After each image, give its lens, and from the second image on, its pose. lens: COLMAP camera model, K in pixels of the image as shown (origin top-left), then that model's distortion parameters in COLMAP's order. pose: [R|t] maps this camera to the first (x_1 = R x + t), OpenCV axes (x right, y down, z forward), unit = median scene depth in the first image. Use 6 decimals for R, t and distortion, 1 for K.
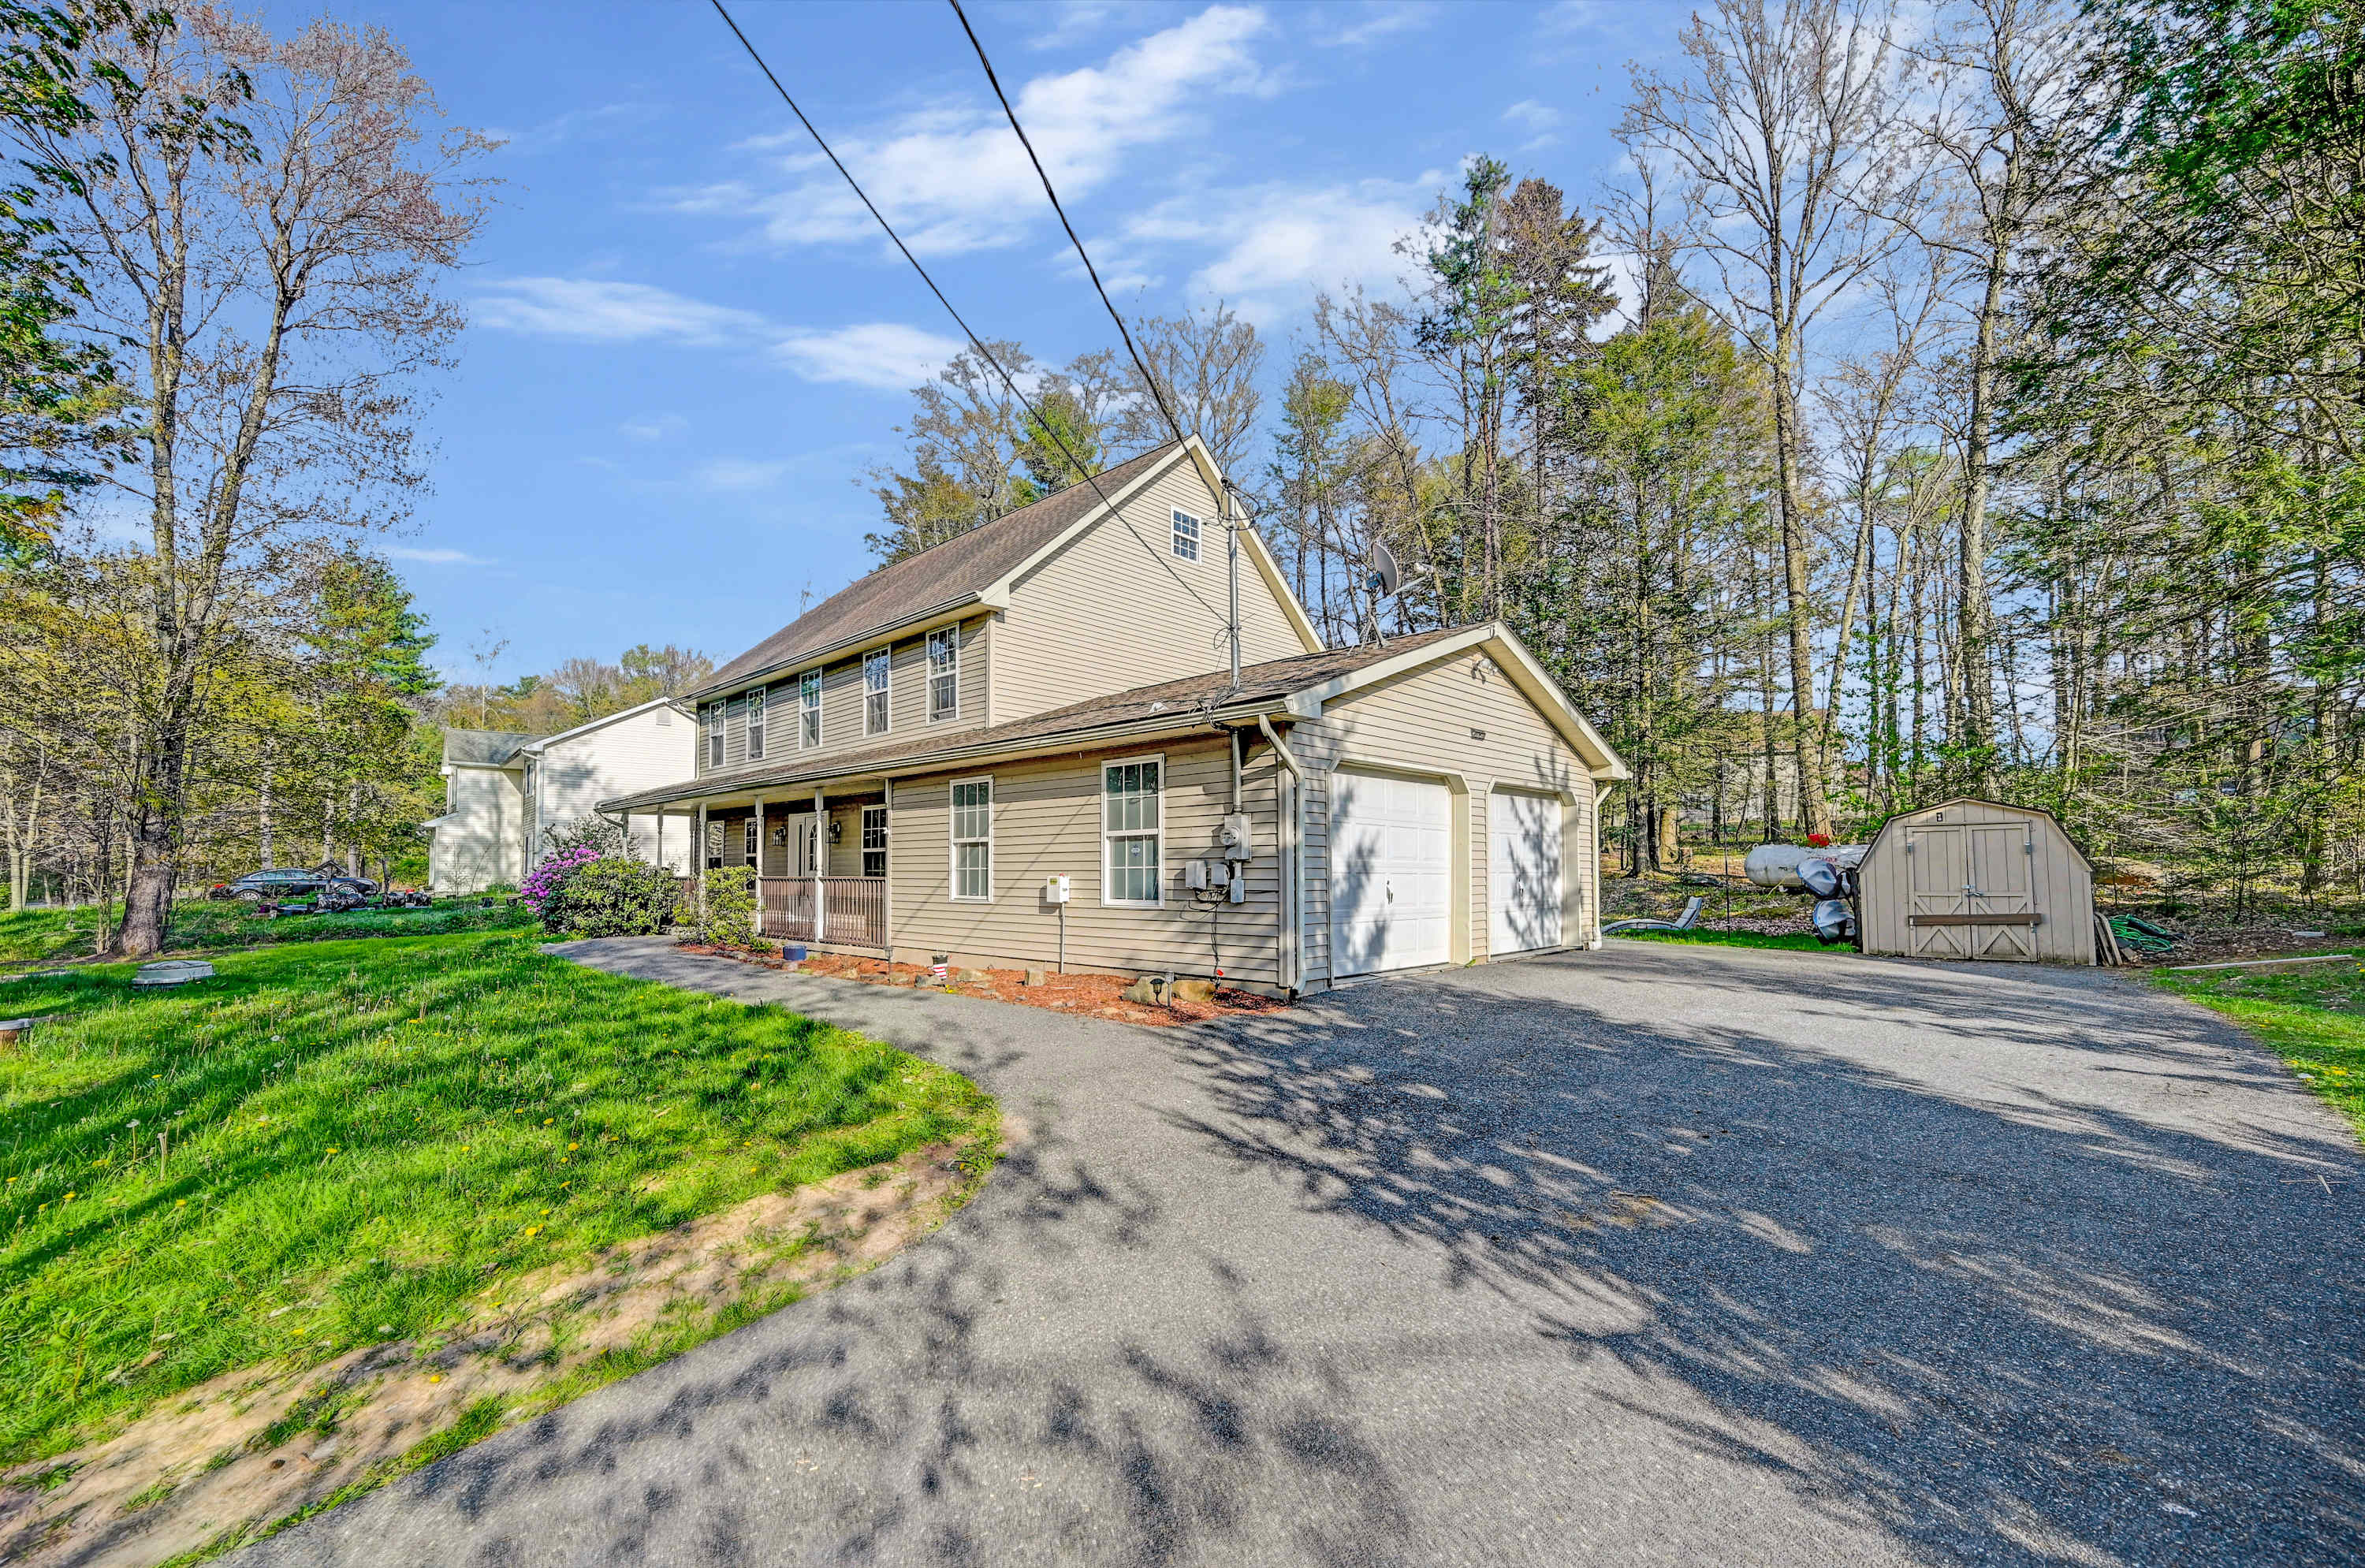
lens RADIAL K [[951.3, 0, 1150.9], [0, 951.3, 832.8], [0, 0, 1]] dist [-0.001881, 0.000698]
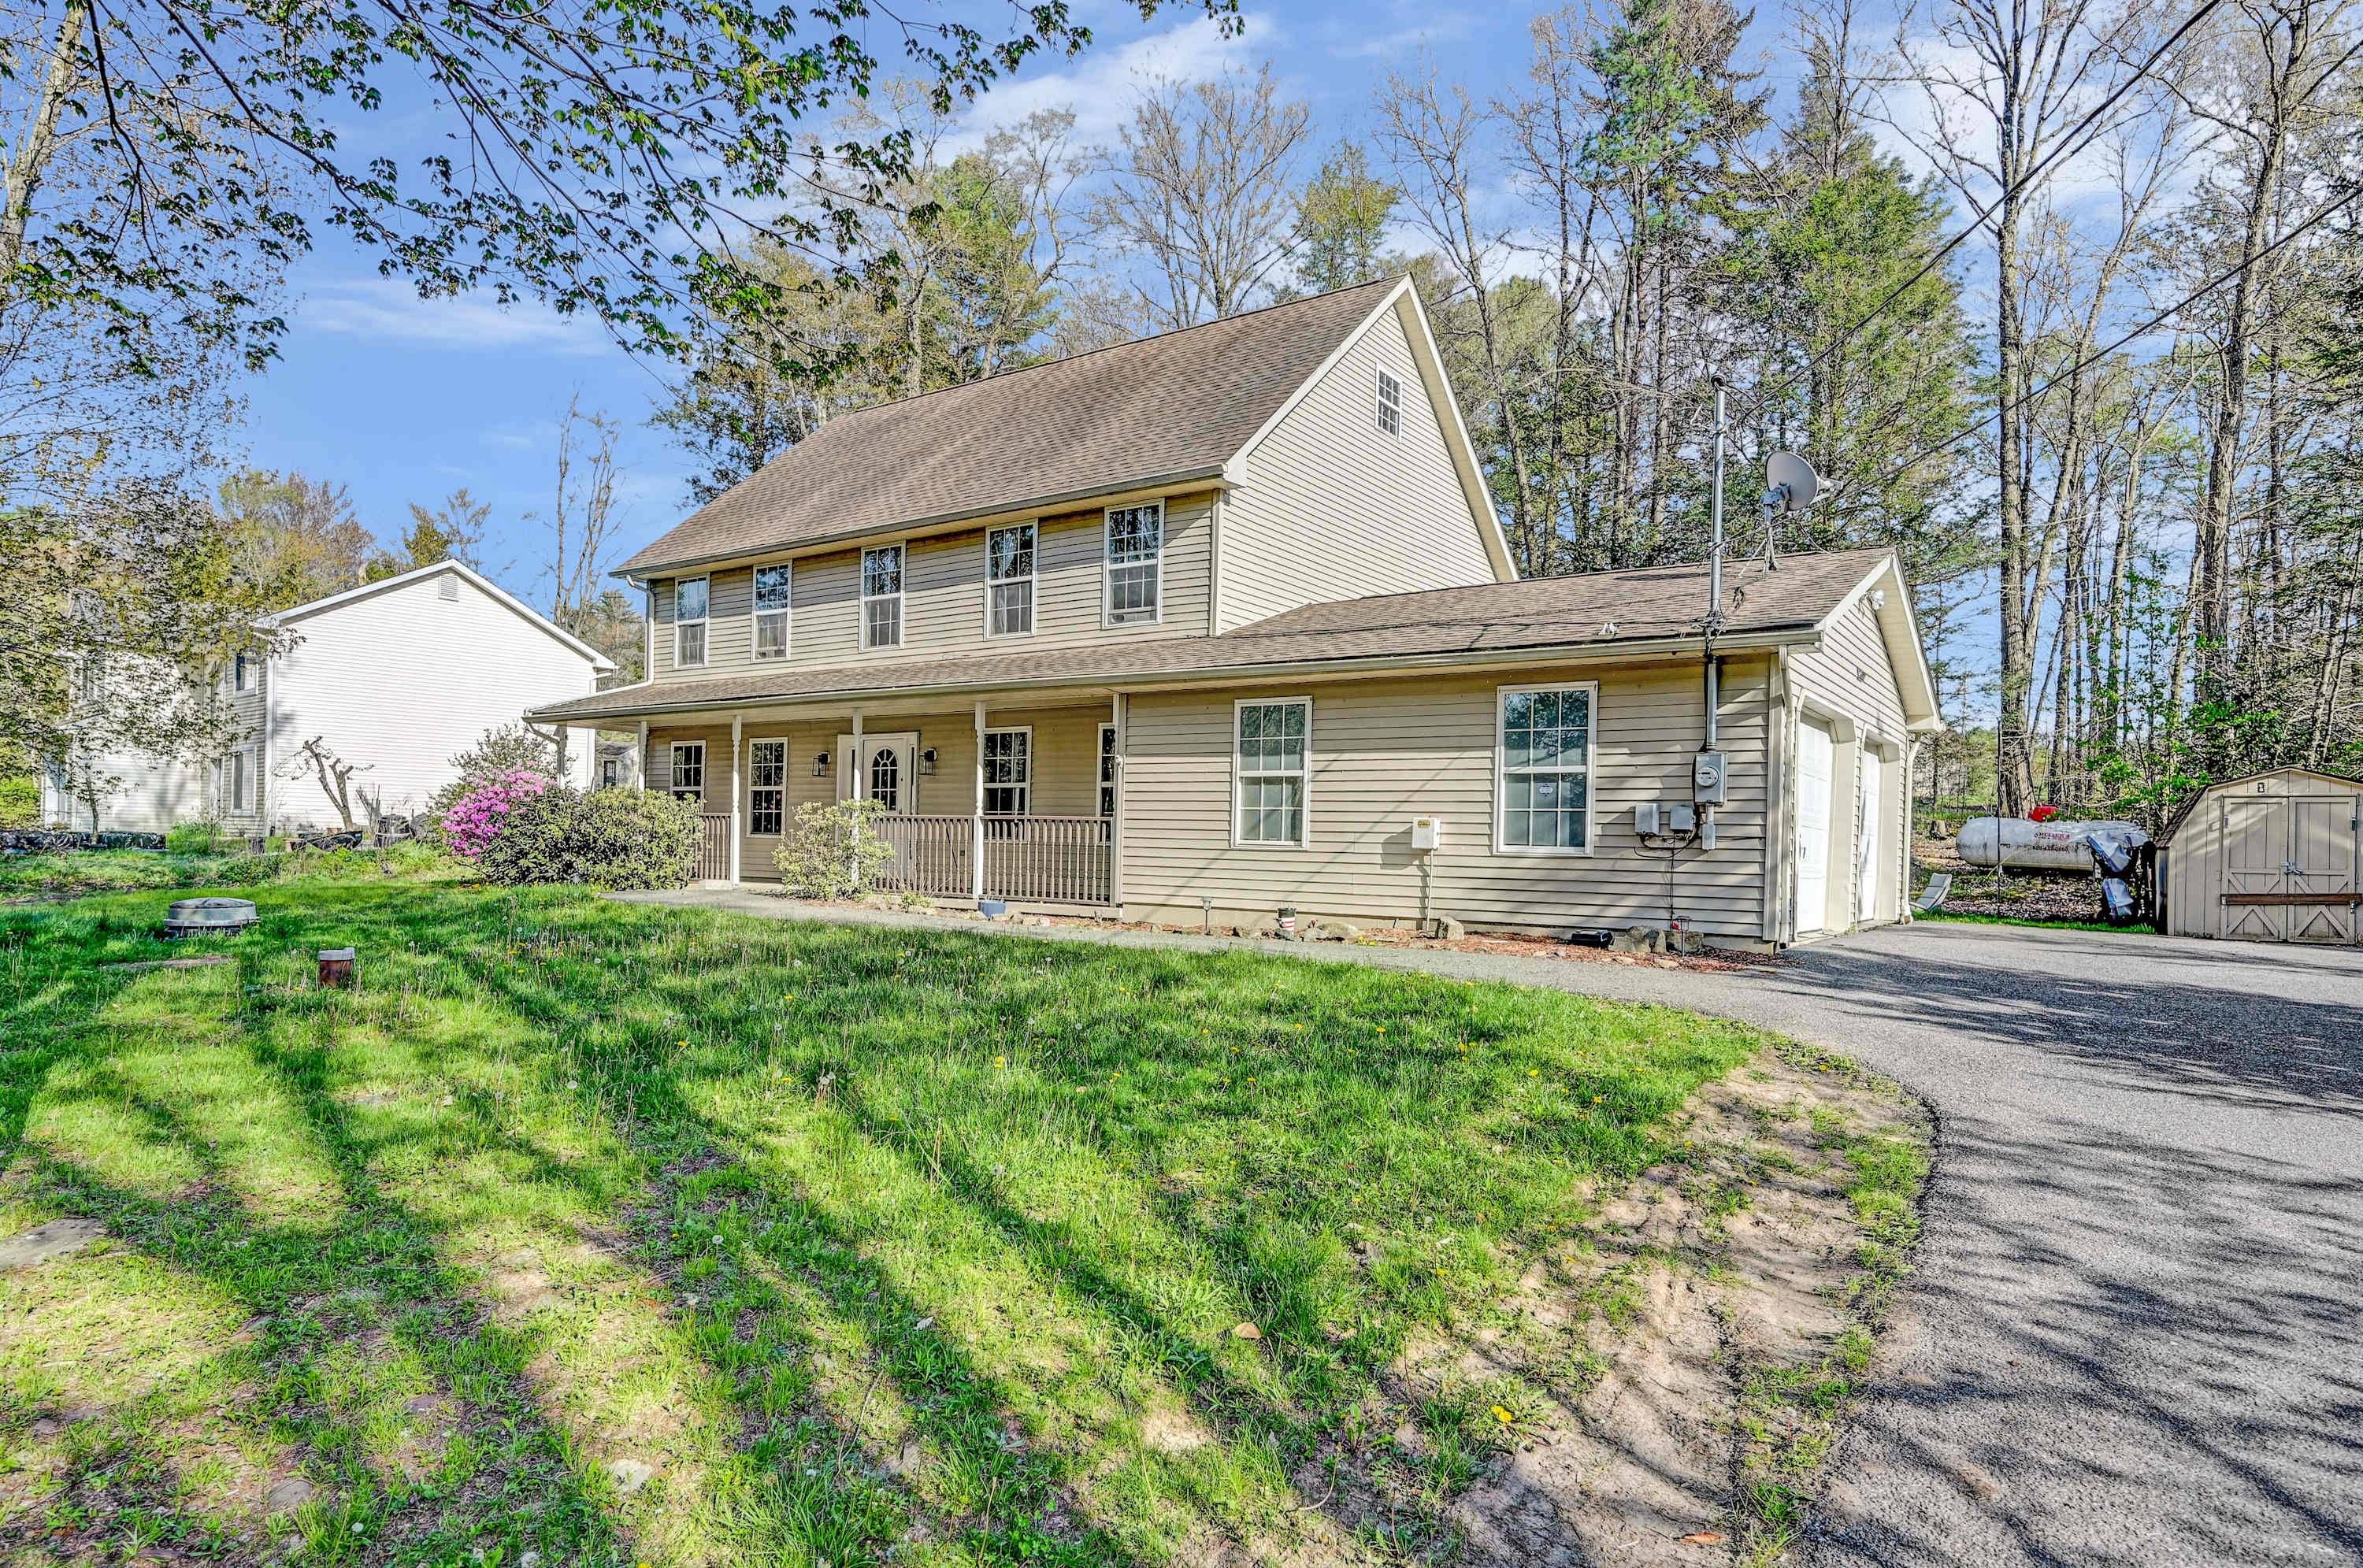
lens RADIAL K [[1352.2, 0, 1136.5], [0, 1352.2, 853.7], [0, 0, 1]] dist [0.003032, 0.000327]
pose [[0.986920, 0.026359, 0.159040, -0.470541], [-0.033823, 0.998441, 0.044407, 0.027642], [-0.157621, -0.049205, 0.986273, -0.139013]]
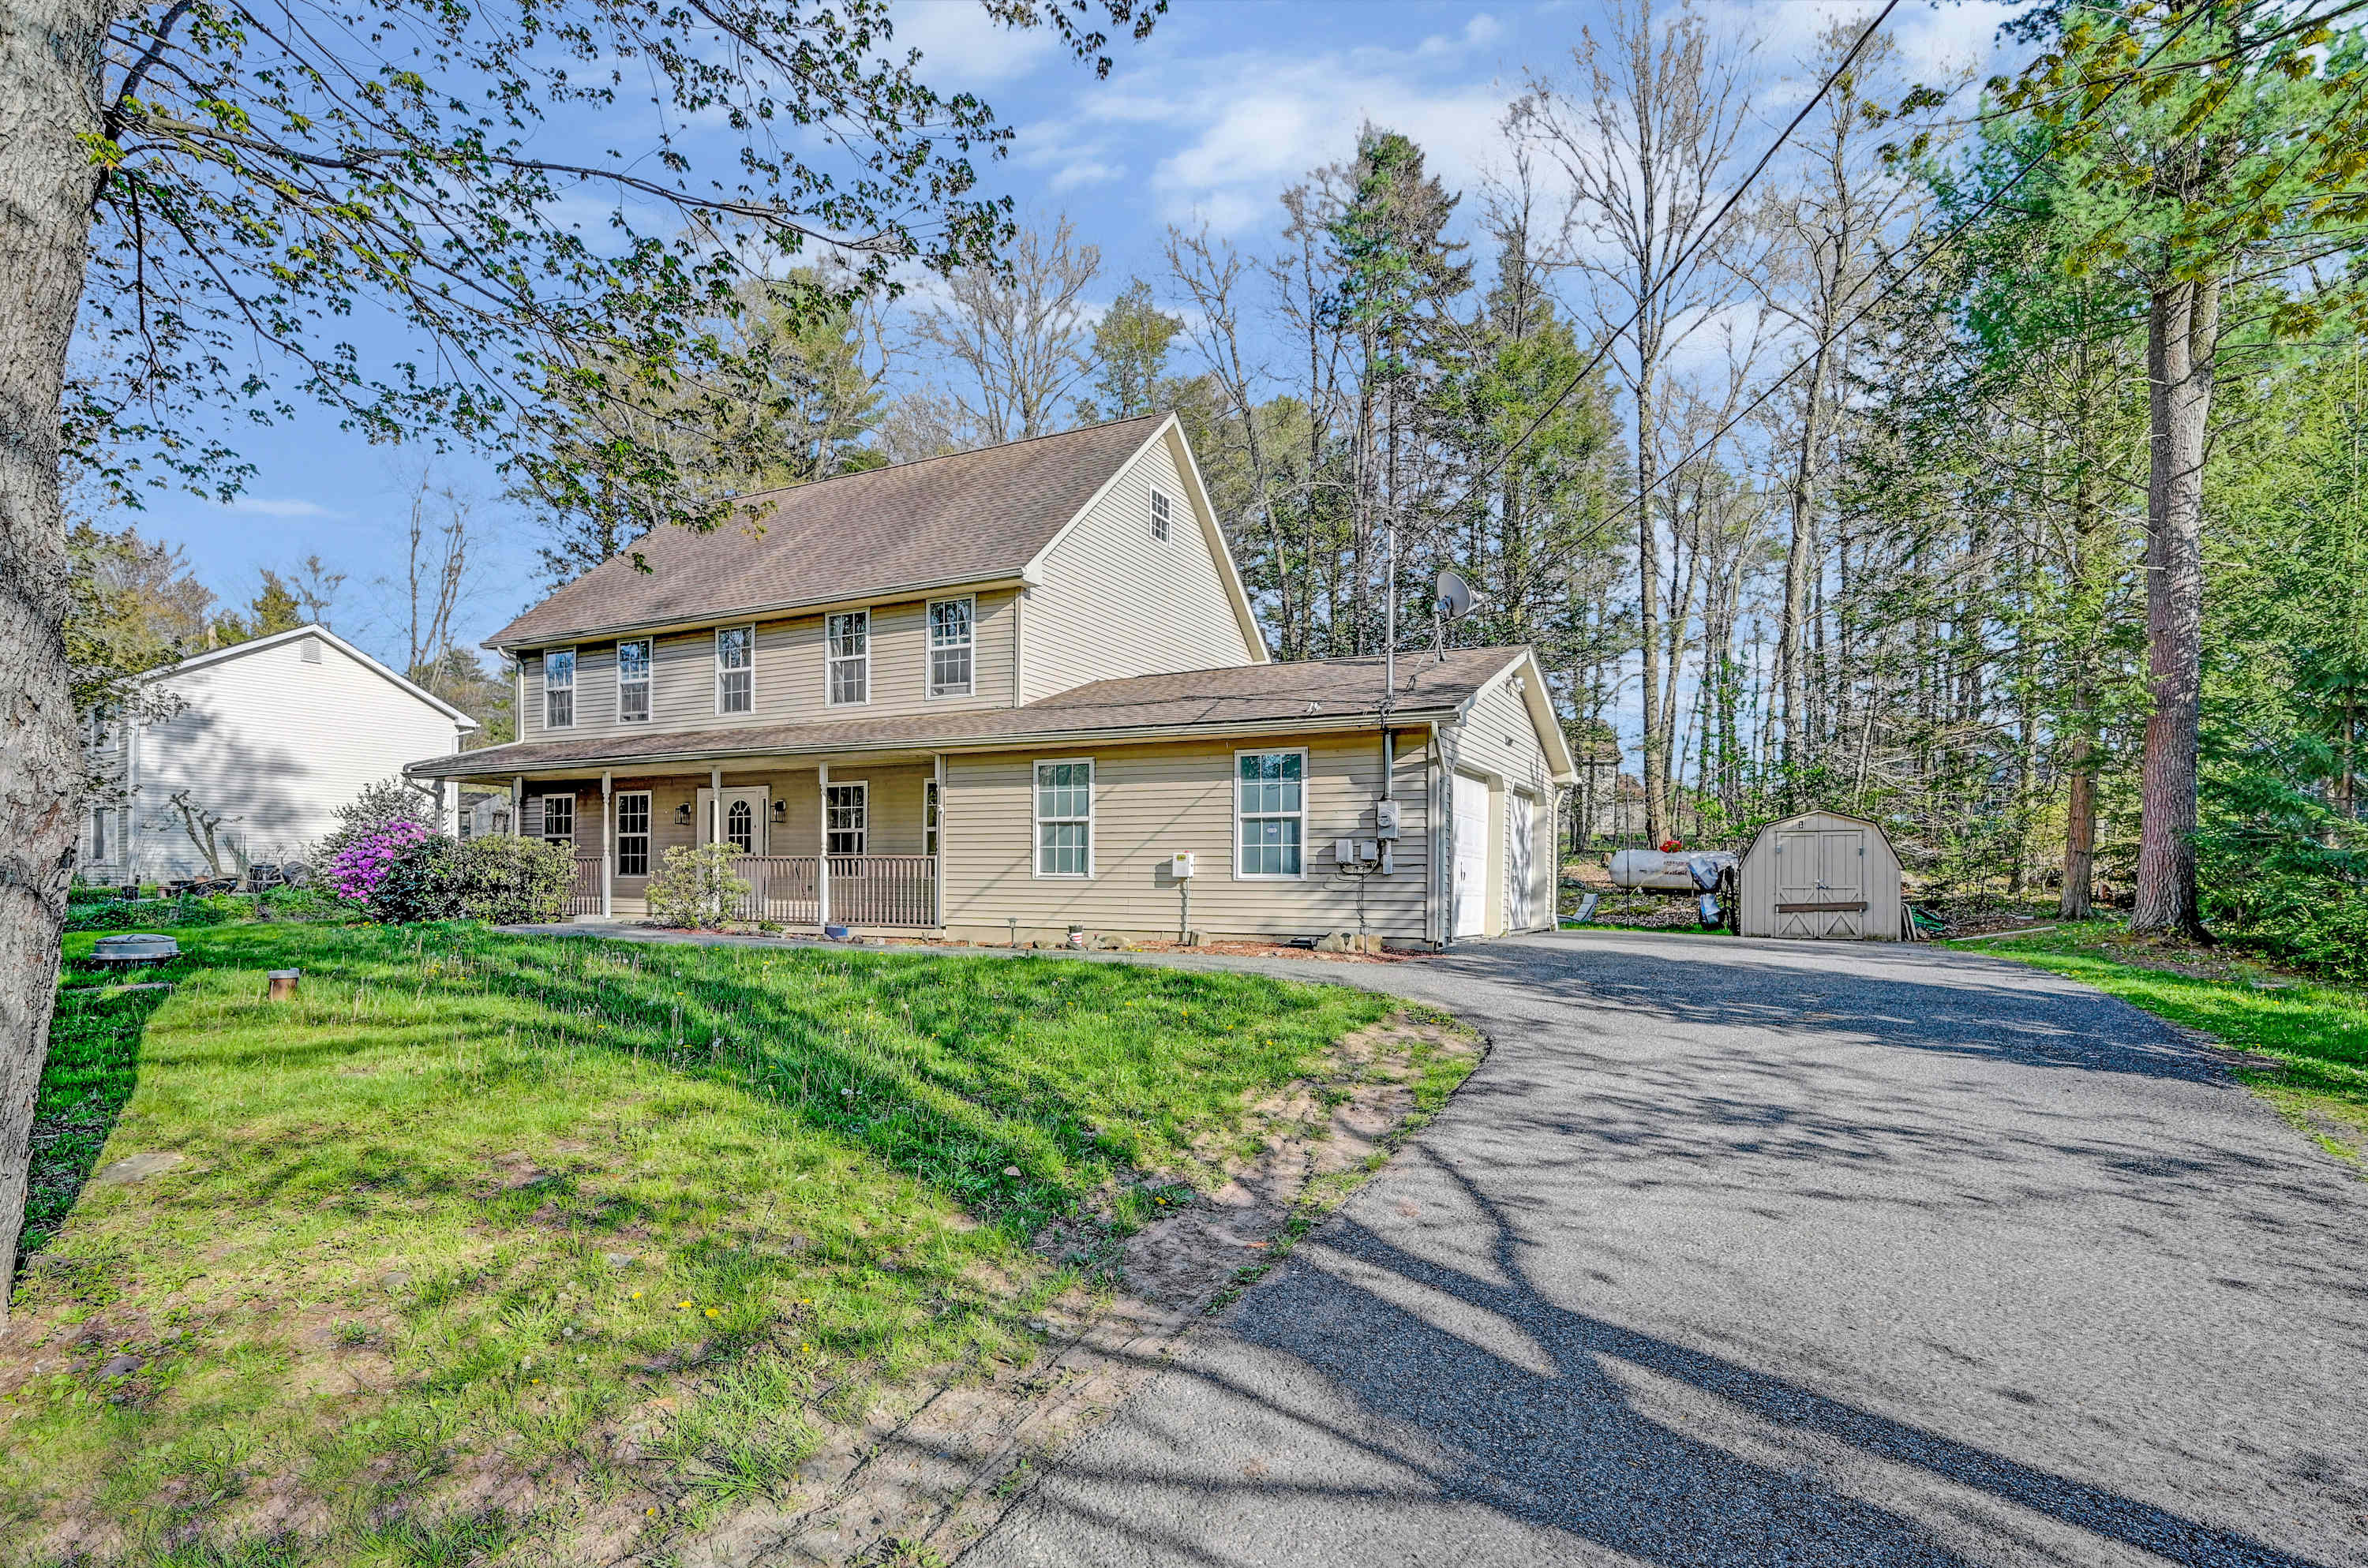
lens RADIAL K [[1228.1, 0, 1131.9], [0, 1228.1, 896.7], [0, 0, 1]] dist [-0.000469, 0.000559]
pose [[0.957232, 0.010964, 0.289115, -0.483238], [-0.024787, 0.998715, 0.044193, 0.029821], [-0.288259, -0.049469, 0.956274, -0.291511]]
